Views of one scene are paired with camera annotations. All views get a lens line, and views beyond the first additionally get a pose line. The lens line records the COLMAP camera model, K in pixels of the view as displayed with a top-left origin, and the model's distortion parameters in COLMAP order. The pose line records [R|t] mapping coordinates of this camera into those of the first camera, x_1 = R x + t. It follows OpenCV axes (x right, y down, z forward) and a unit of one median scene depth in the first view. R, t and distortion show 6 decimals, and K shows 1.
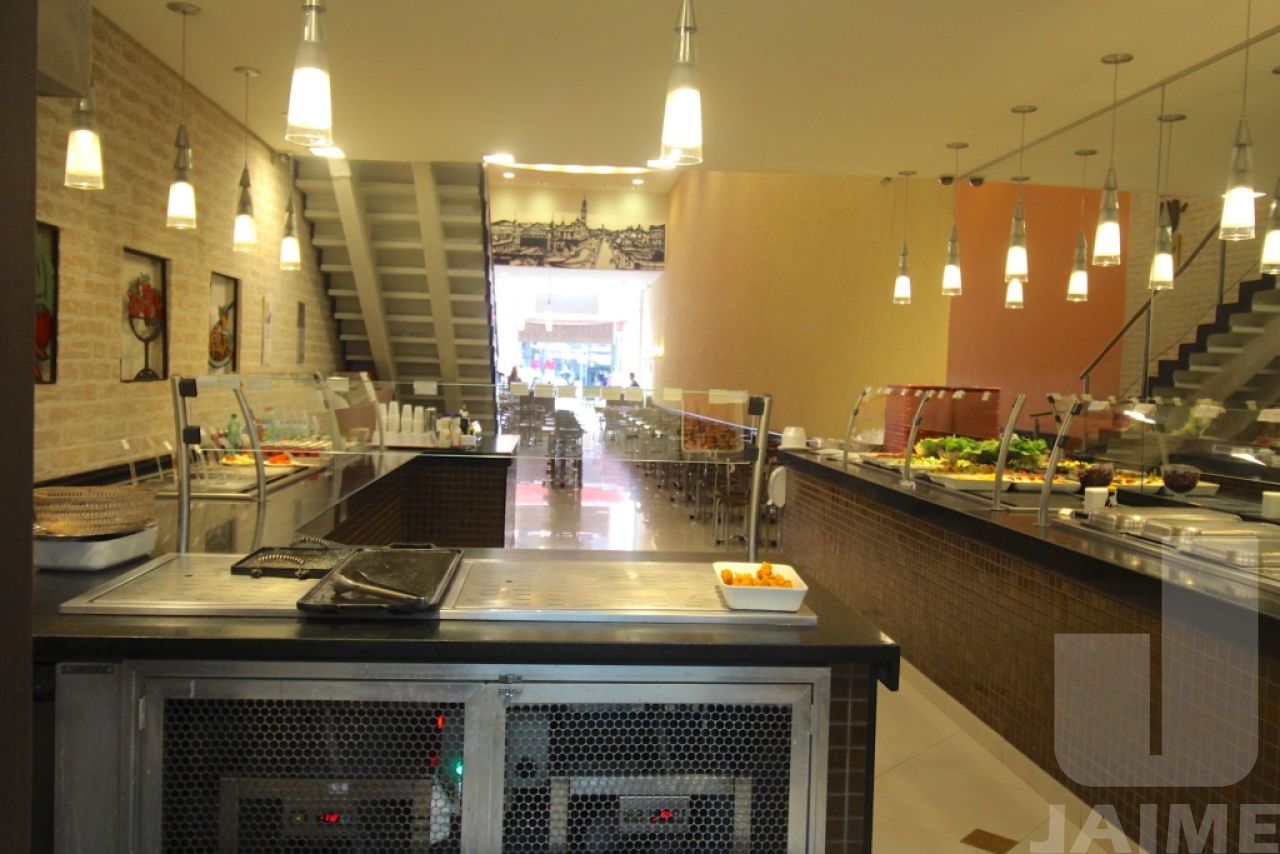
lens RADIAL K [[1006.9, 0, 637.8], [0, 1006.9, 426.4], [0, 0, 1]] dist [0.016598, -0.004796]
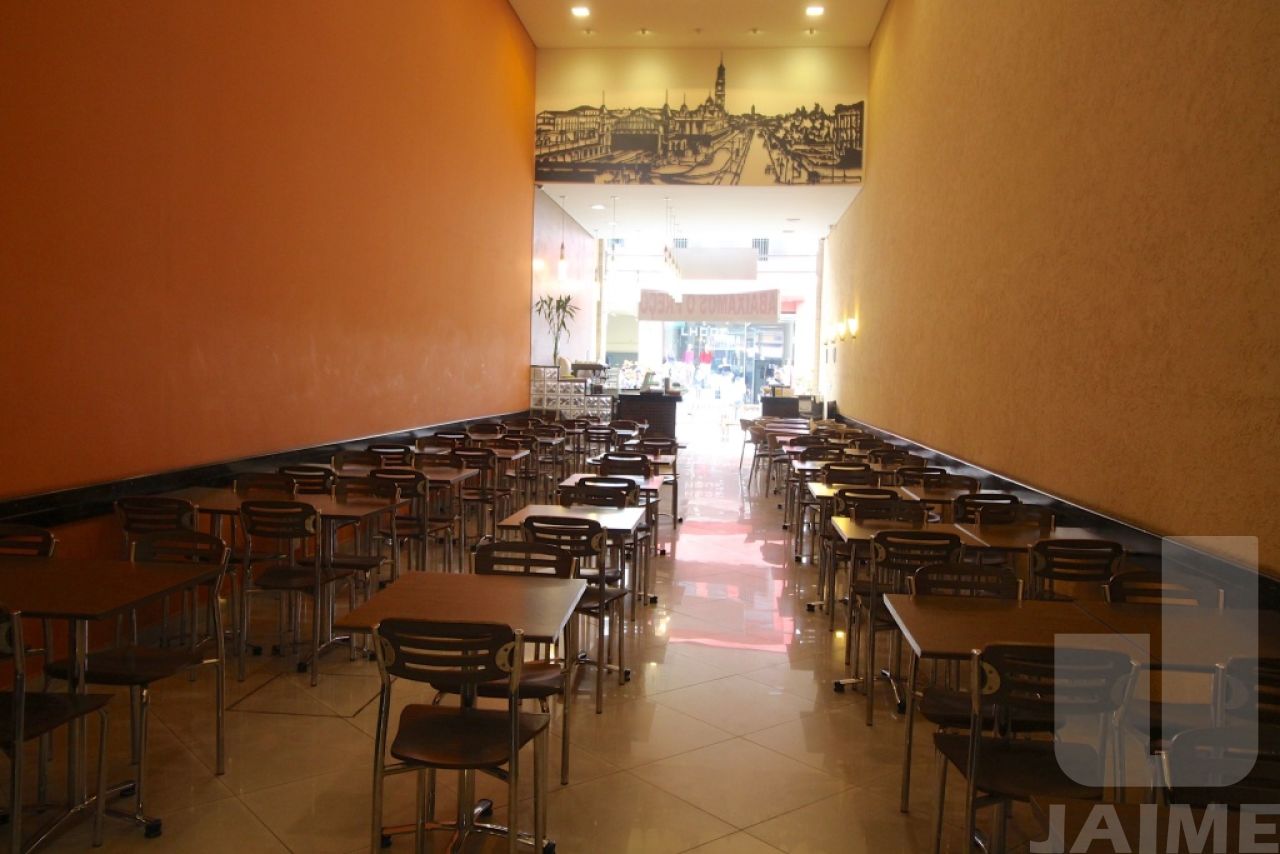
lens RADIAL K [[1006.9, 0, 645.6], [0, 1006.9, 418.0], [0, 0, 1]] dist [0.016598, -0.004796]
pose [[0.986192, 0.000961, -0.165605, 0.000348], [-0.001712, 0.999989, -0.004391, -0.019569], [0.165599, 0.004613, 0.986182, 0.421726]]
